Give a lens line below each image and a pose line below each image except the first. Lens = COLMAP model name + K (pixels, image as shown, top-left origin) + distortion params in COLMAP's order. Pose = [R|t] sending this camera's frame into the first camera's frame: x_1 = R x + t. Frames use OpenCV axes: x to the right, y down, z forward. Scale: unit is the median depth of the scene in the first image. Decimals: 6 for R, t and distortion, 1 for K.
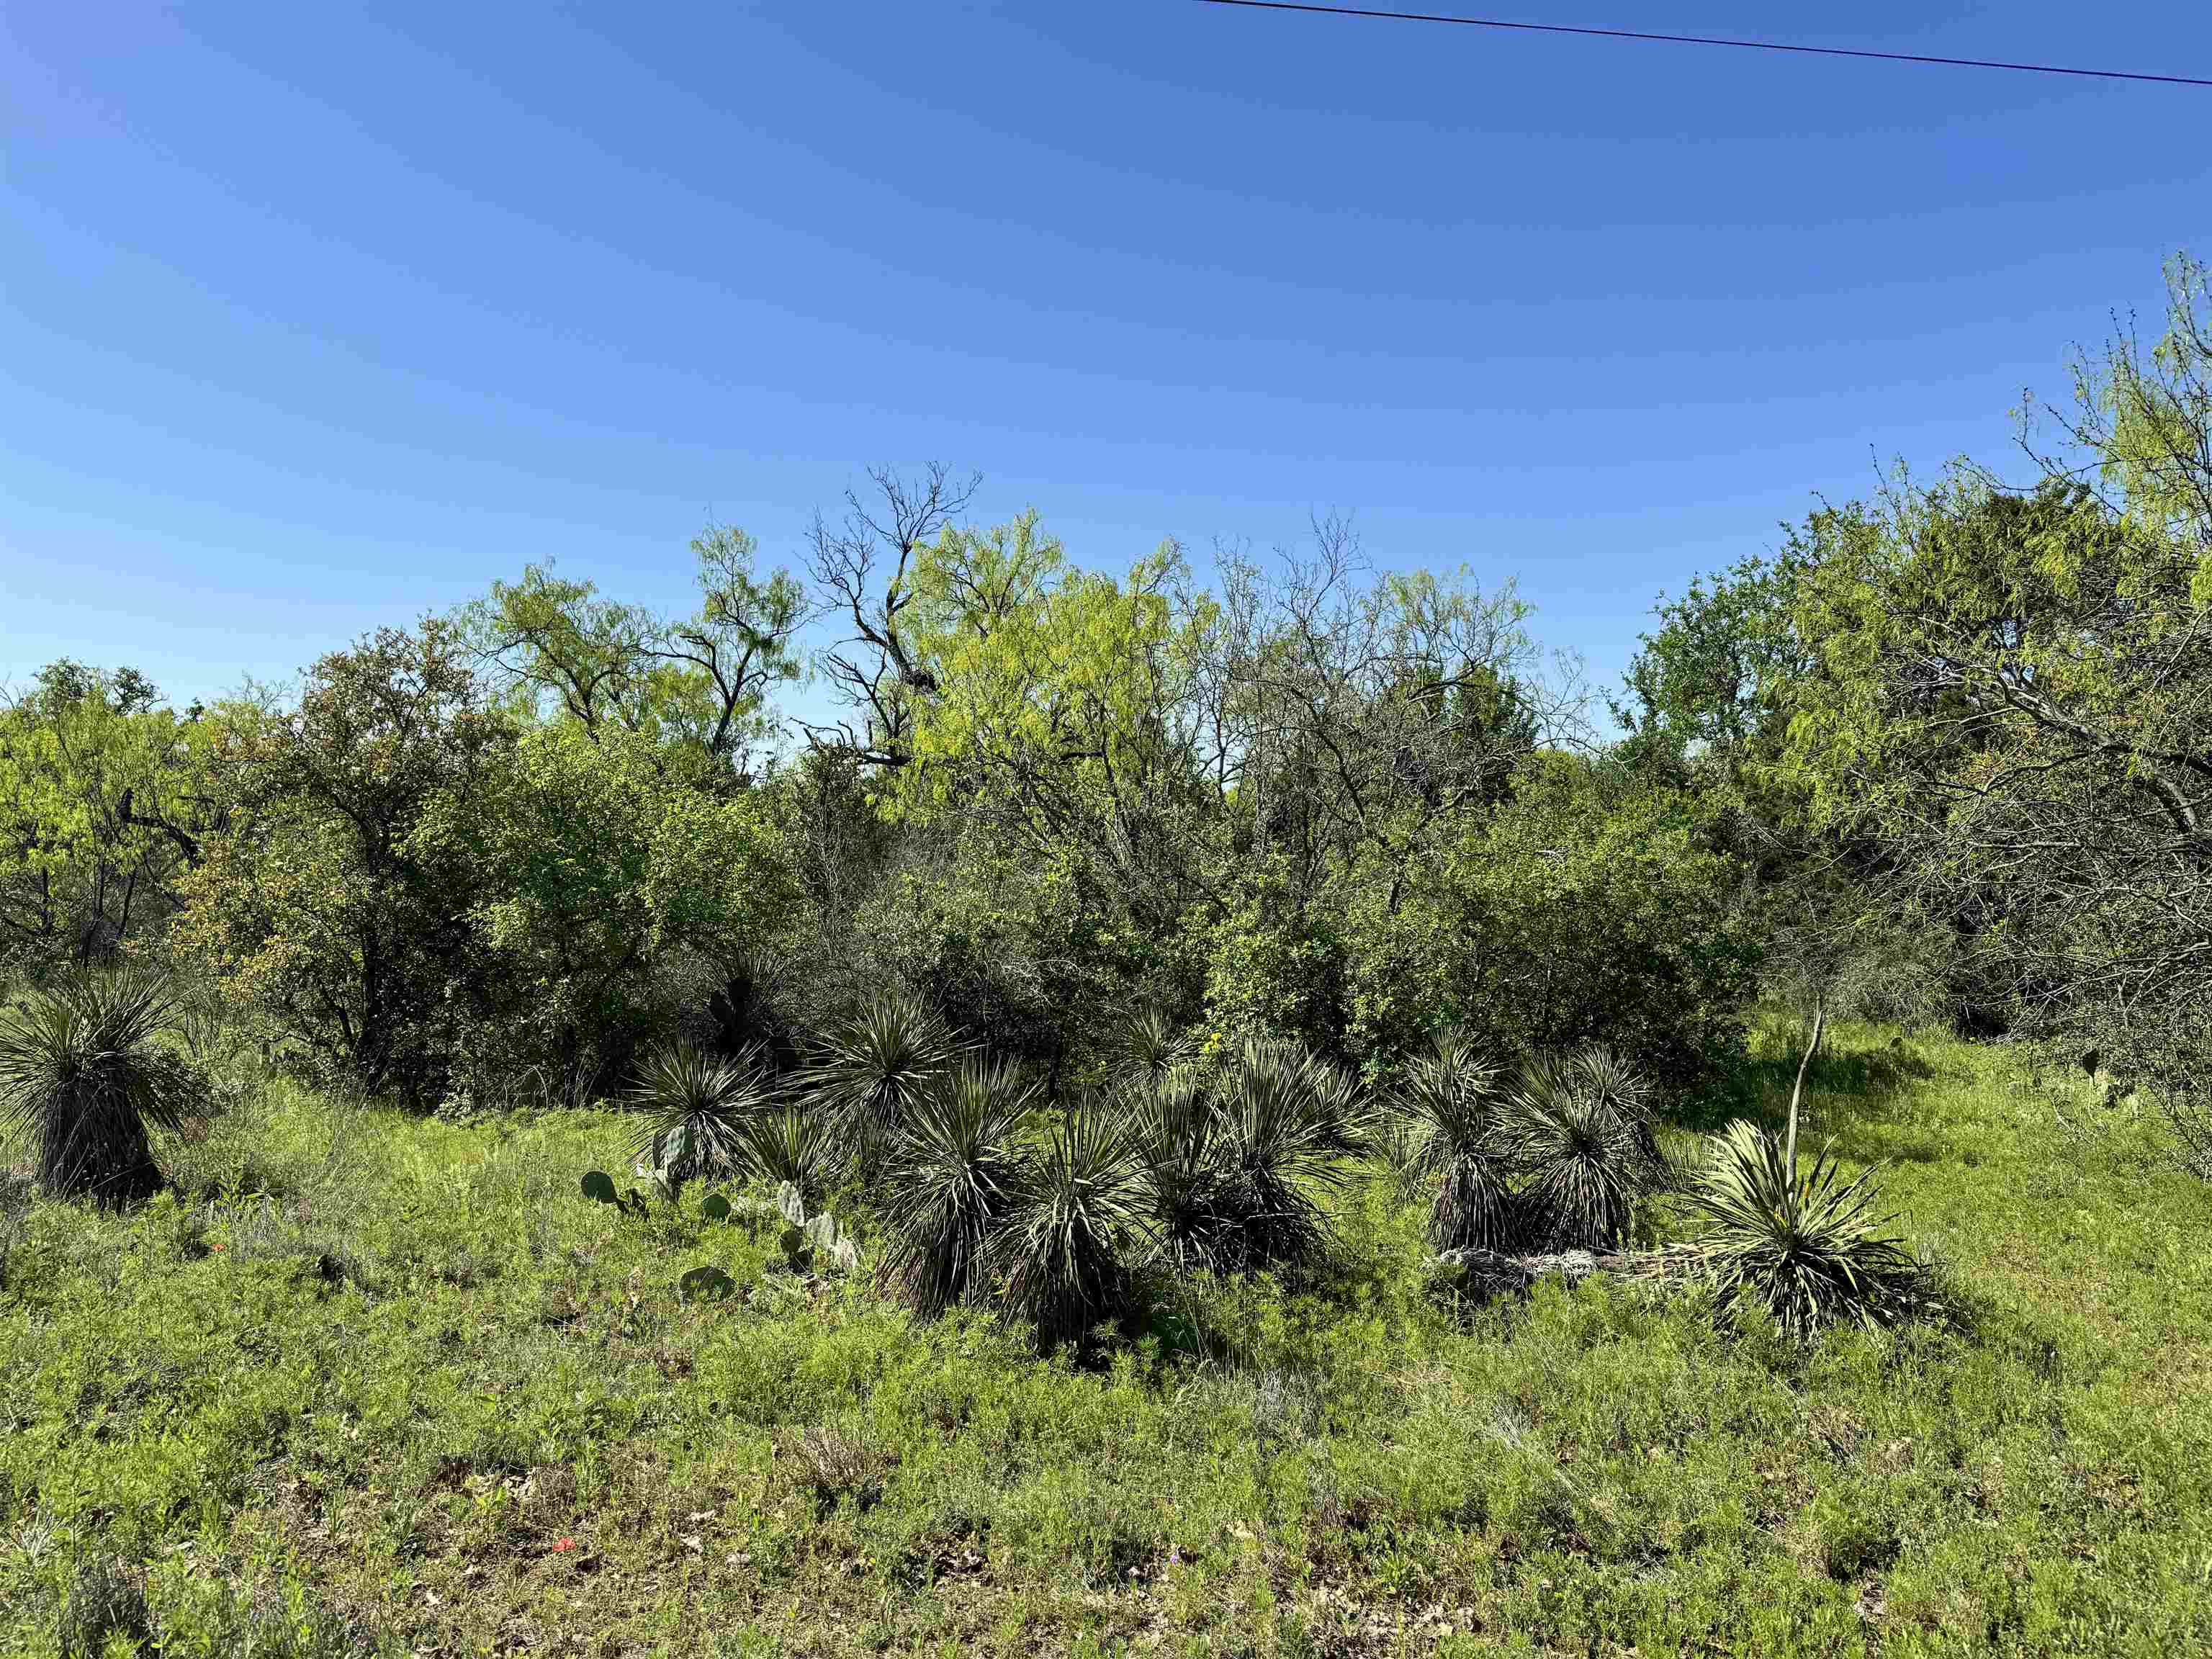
lens RADIAL K [[1600.8, 0, 1104.7], [0, 1600.8, 1016.3], [0, 0, 1]] dist [0.167151, -0.001621]
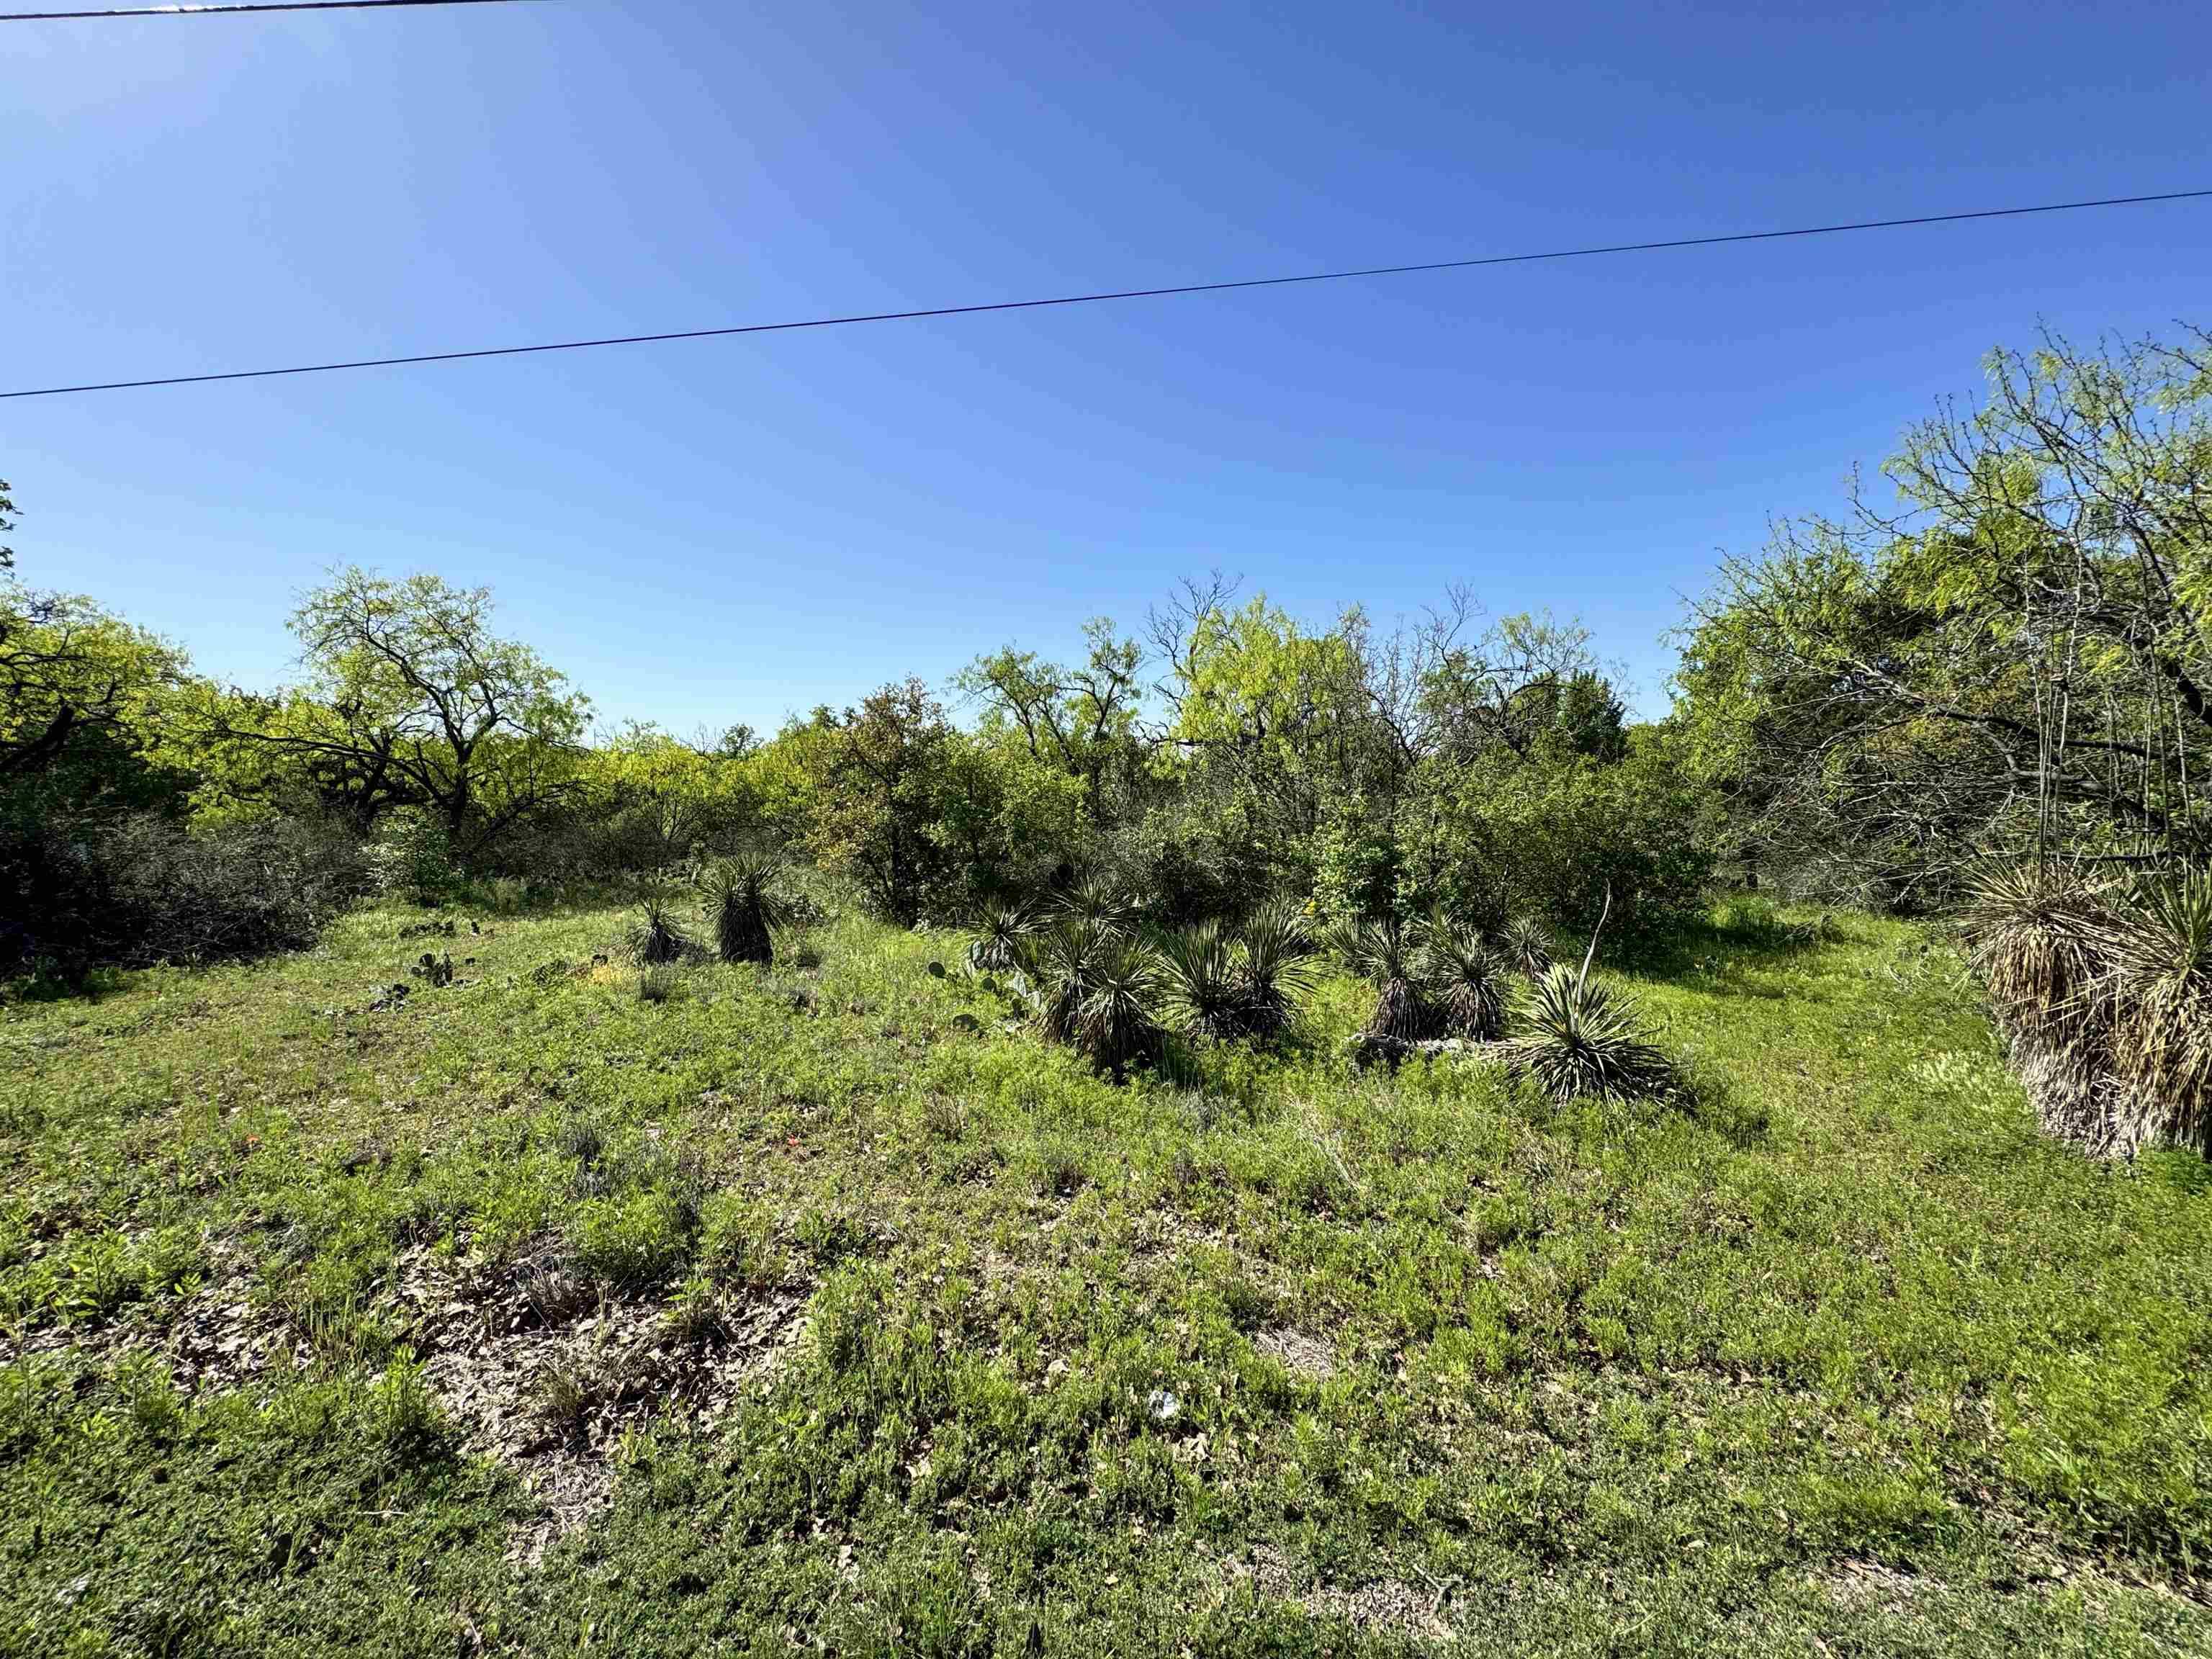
lens RADIAL K [[891.8, 0, 1108.7], [0, 891.8, 954.4], [0, 0, 1]] dist [0.074947, 0.000118]
pose [[0.961645, 0.046456, -0.270335, 0.115273], [-0.026025, 0.996560, 0.078679, -0.002796], [0.273060, -0.068625, 0.959546, 0.018851]]
